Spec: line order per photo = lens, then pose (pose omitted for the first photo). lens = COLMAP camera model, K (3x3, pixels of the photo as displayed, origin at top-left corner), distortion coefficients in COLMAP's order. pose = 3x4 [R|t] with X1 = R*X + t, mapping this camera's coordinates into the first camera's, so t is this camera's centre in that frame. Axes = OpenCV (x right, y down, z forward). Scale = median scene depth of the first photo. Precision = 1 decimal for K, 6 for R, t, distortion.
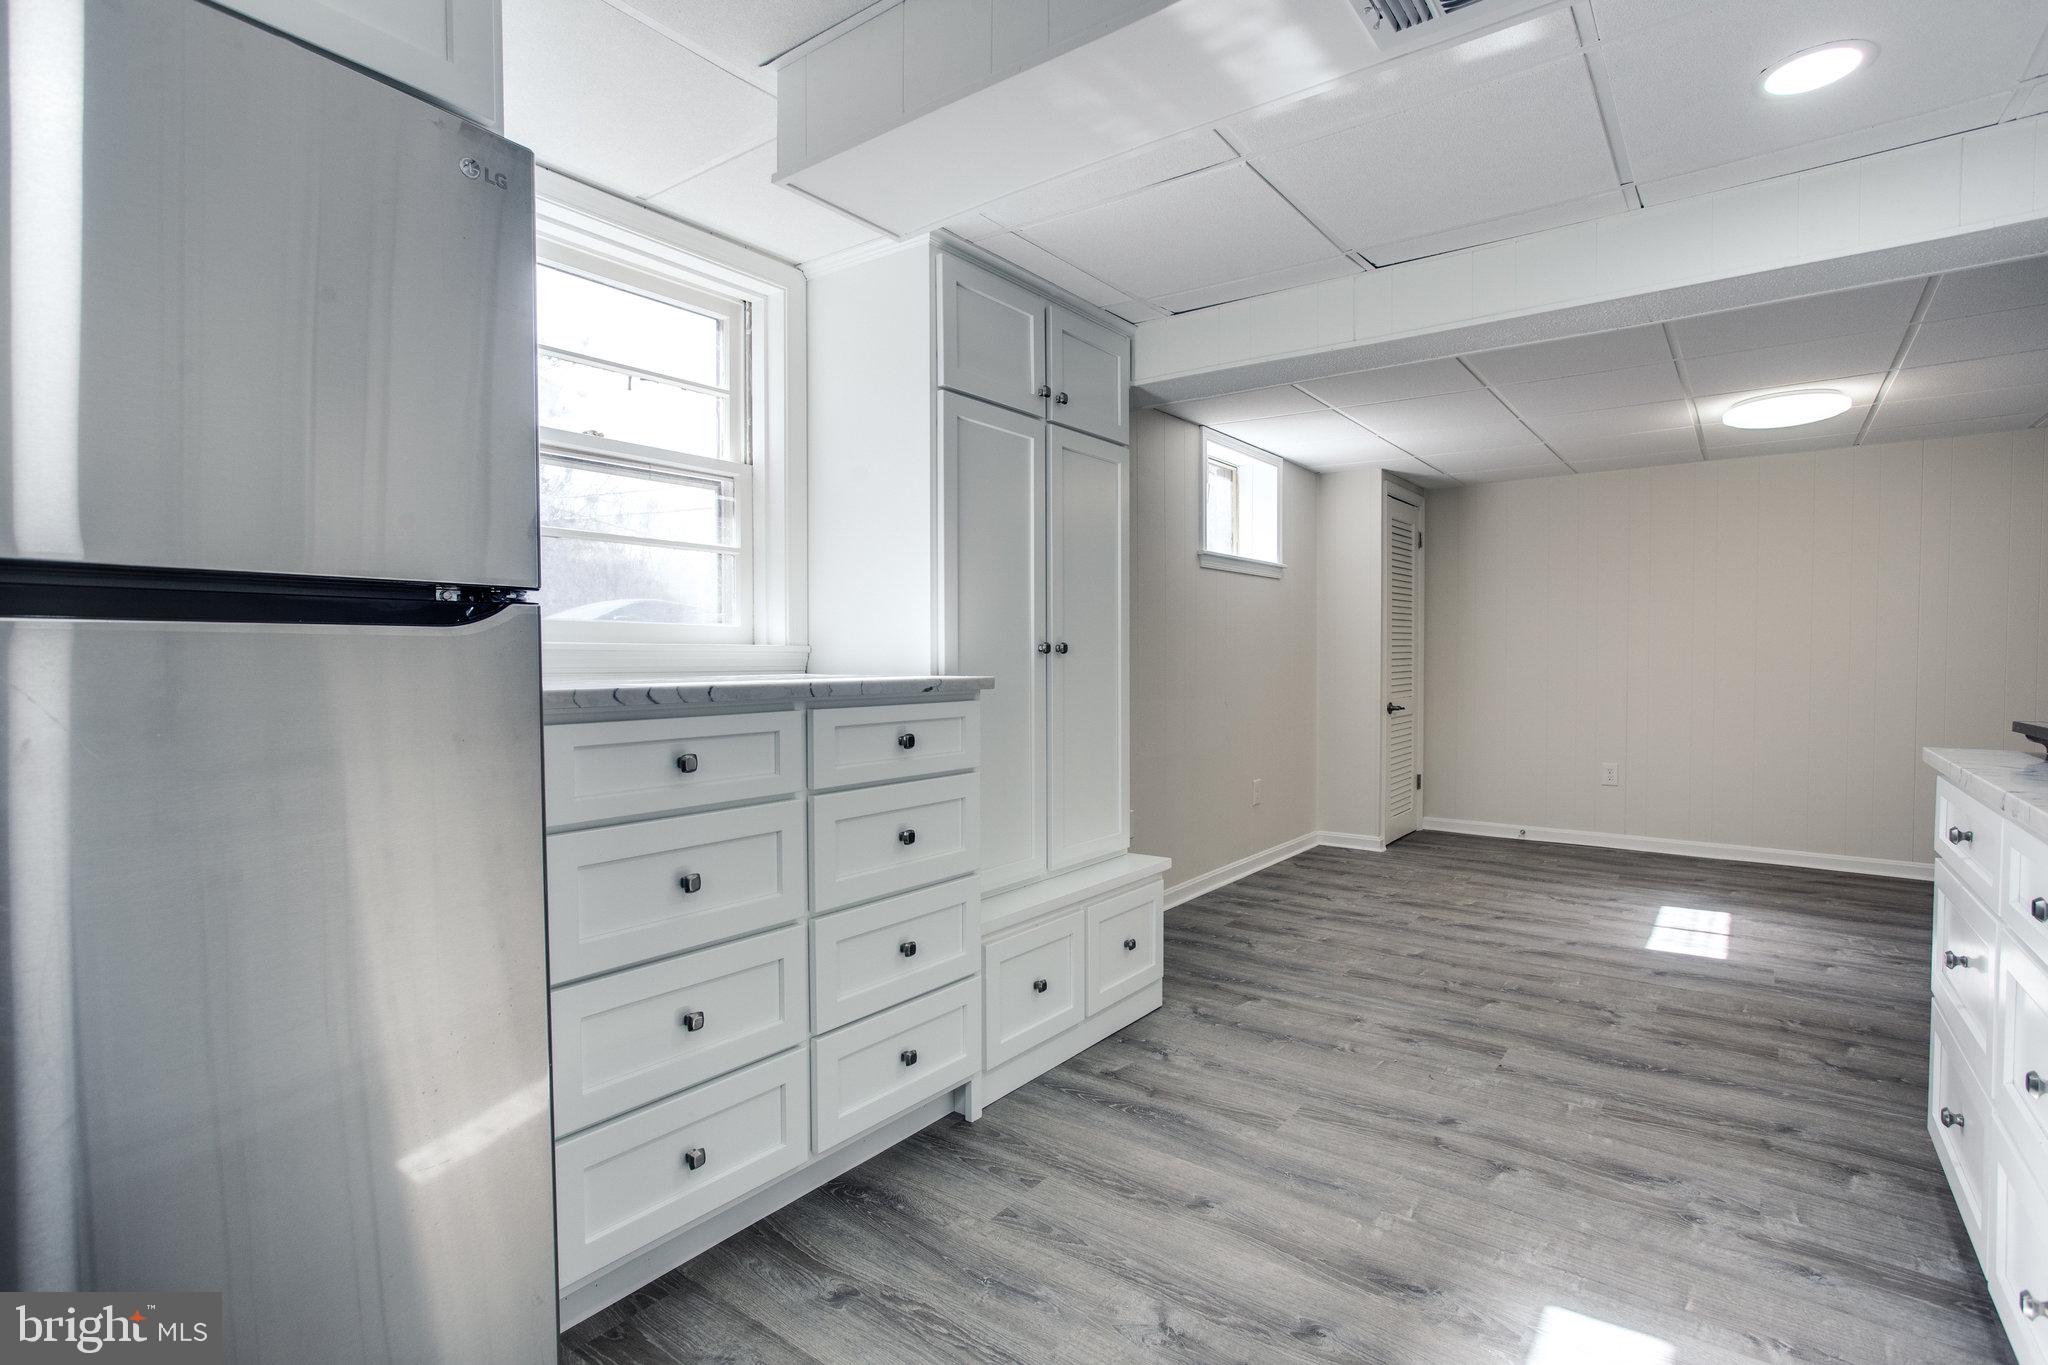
lens RADIAL K [[1016.4, 0, 1018.1], [0, 1016.4, 689.7], [0, 0, 1]] dist [-0.043299, 0.030517]
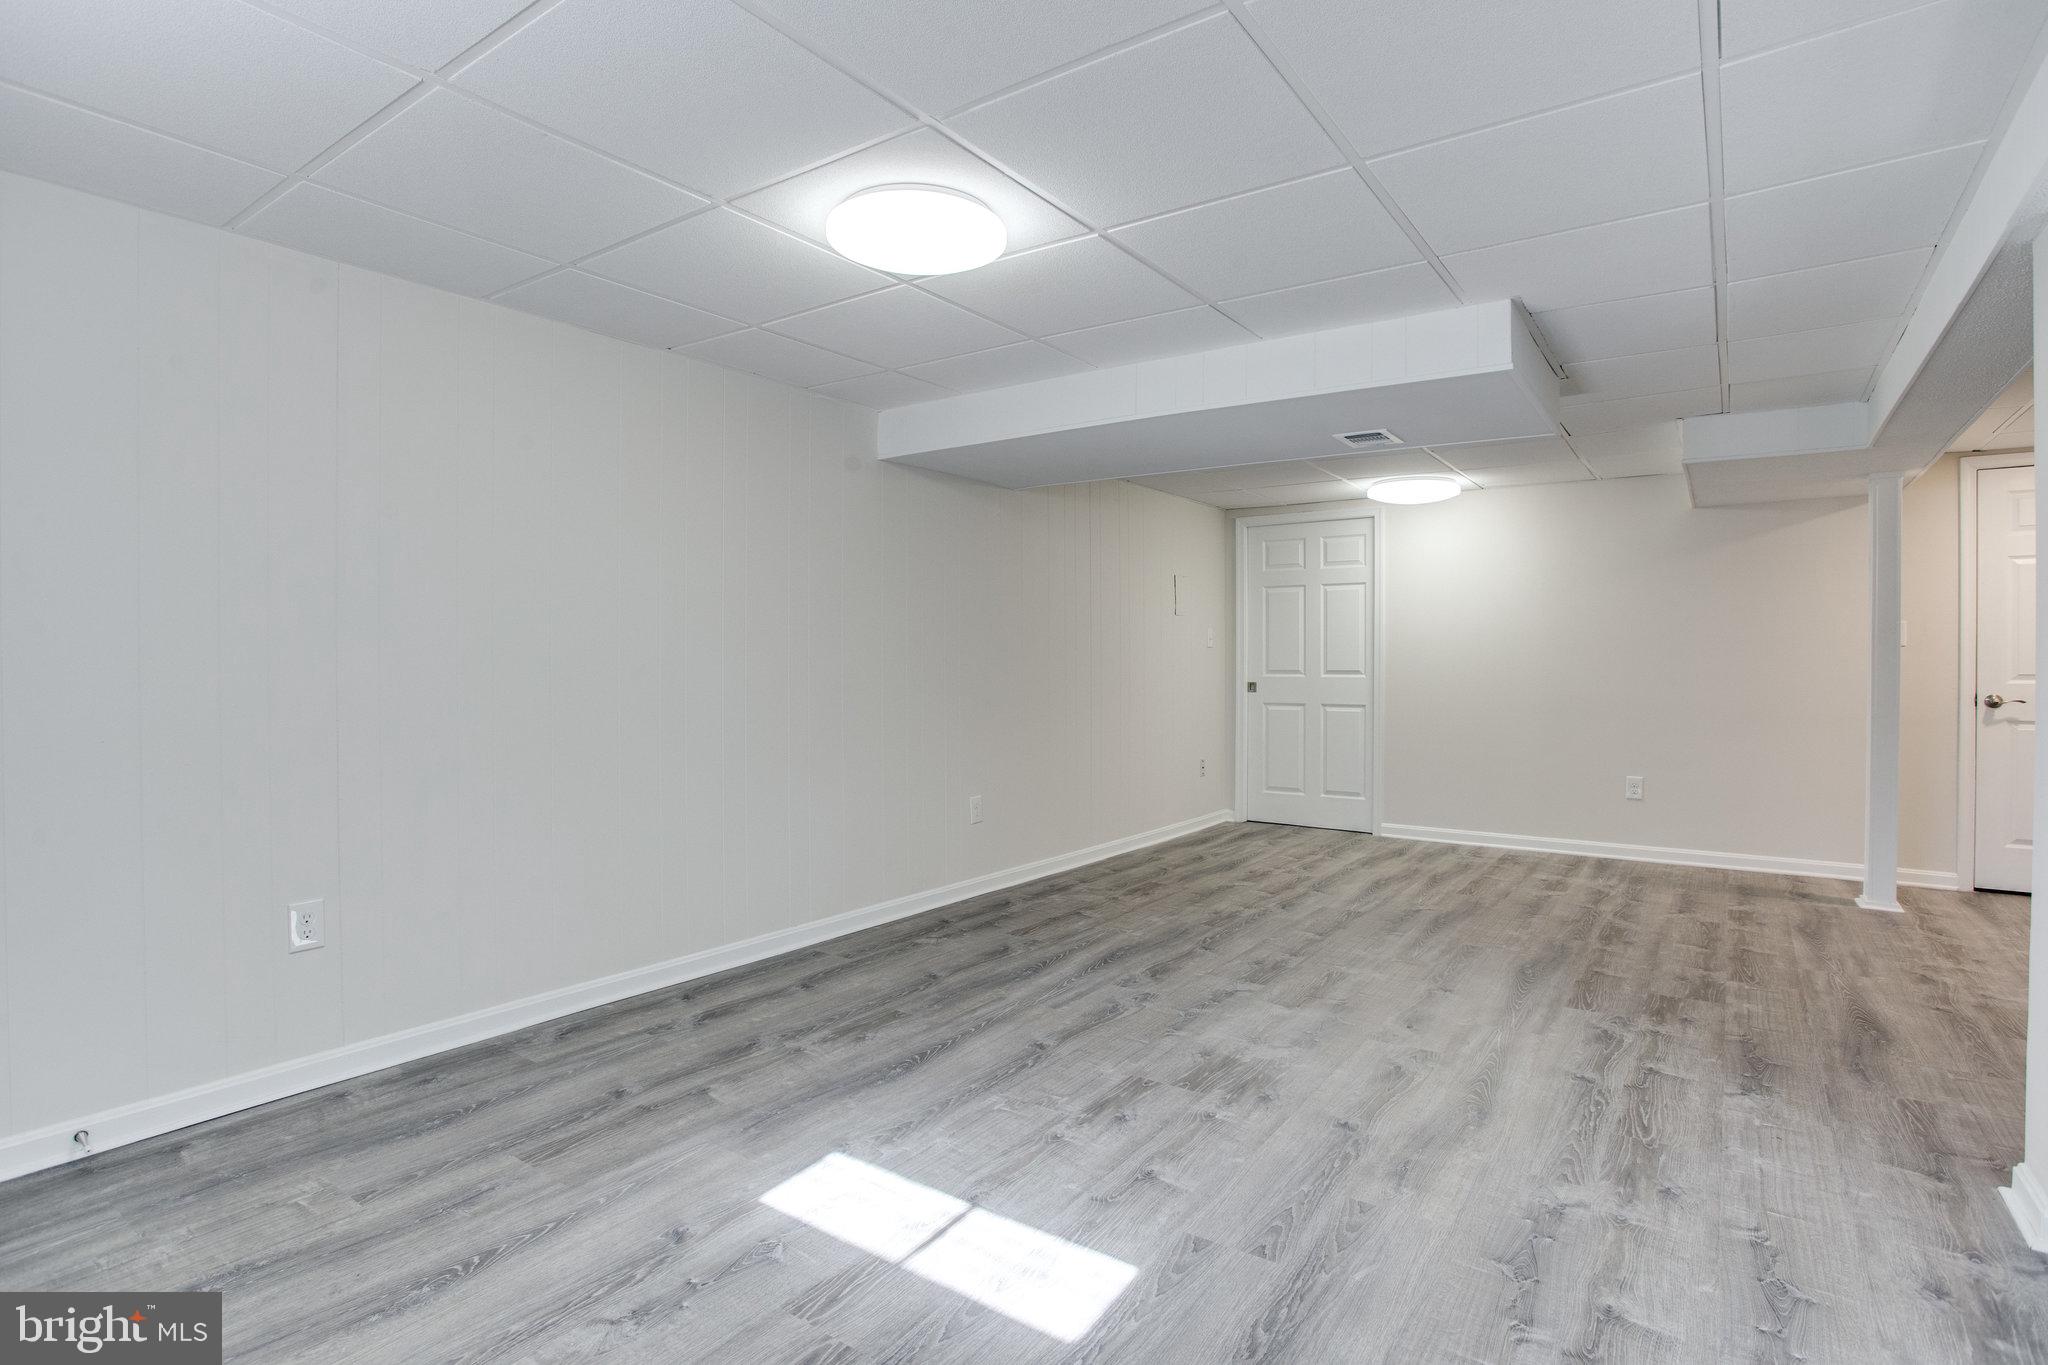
lens RADIAL K [[1030.0, 0, 1035.1], [0, 1030.0, 659.3], [0, 0, 1]] dist [-0.050036, 0.016713]
pose [[-0.034781, 0.007311, 0.999368, 0.276055], [0.033940, 0.999405, -0.006130, -0.041823], [-0.998819, 0.033705, -0.035008, 1.466450]]
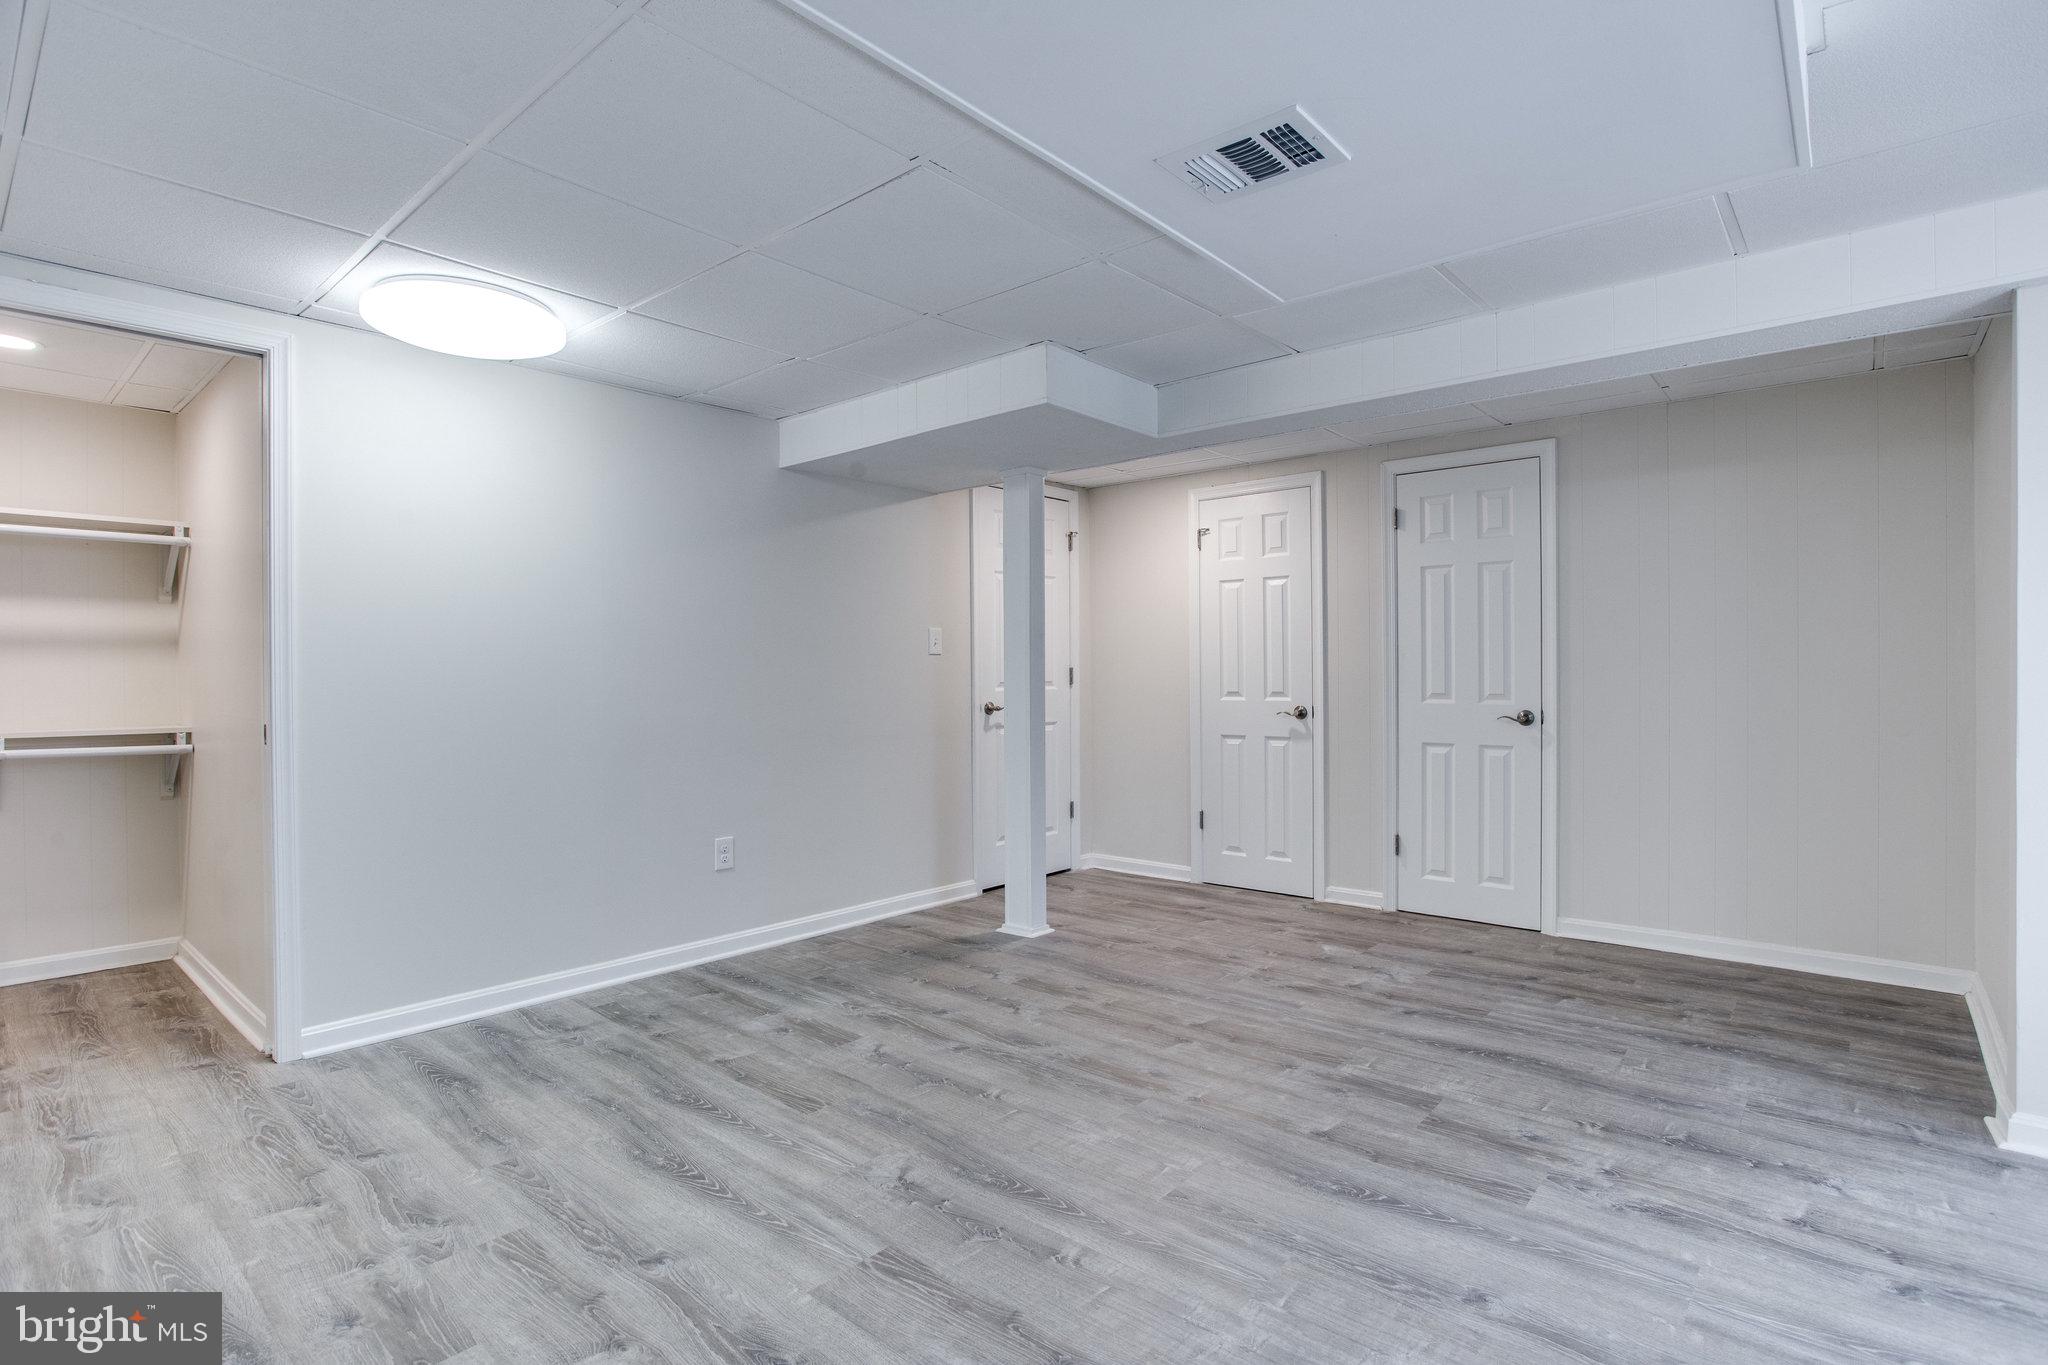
lens RADIAL K [[994.6, 0, 1048.3], [0, 994.6, 684.0], [0, 0, 1]] dist [-0.060800, 0.025654]
pose [[-0.997975, 0.008697, 0.063009, 1.800016], [0.011580, 0.998896, 0.045530, -0.053988], [-0.062544, 0.046167, -0.996974, 1.557729]]
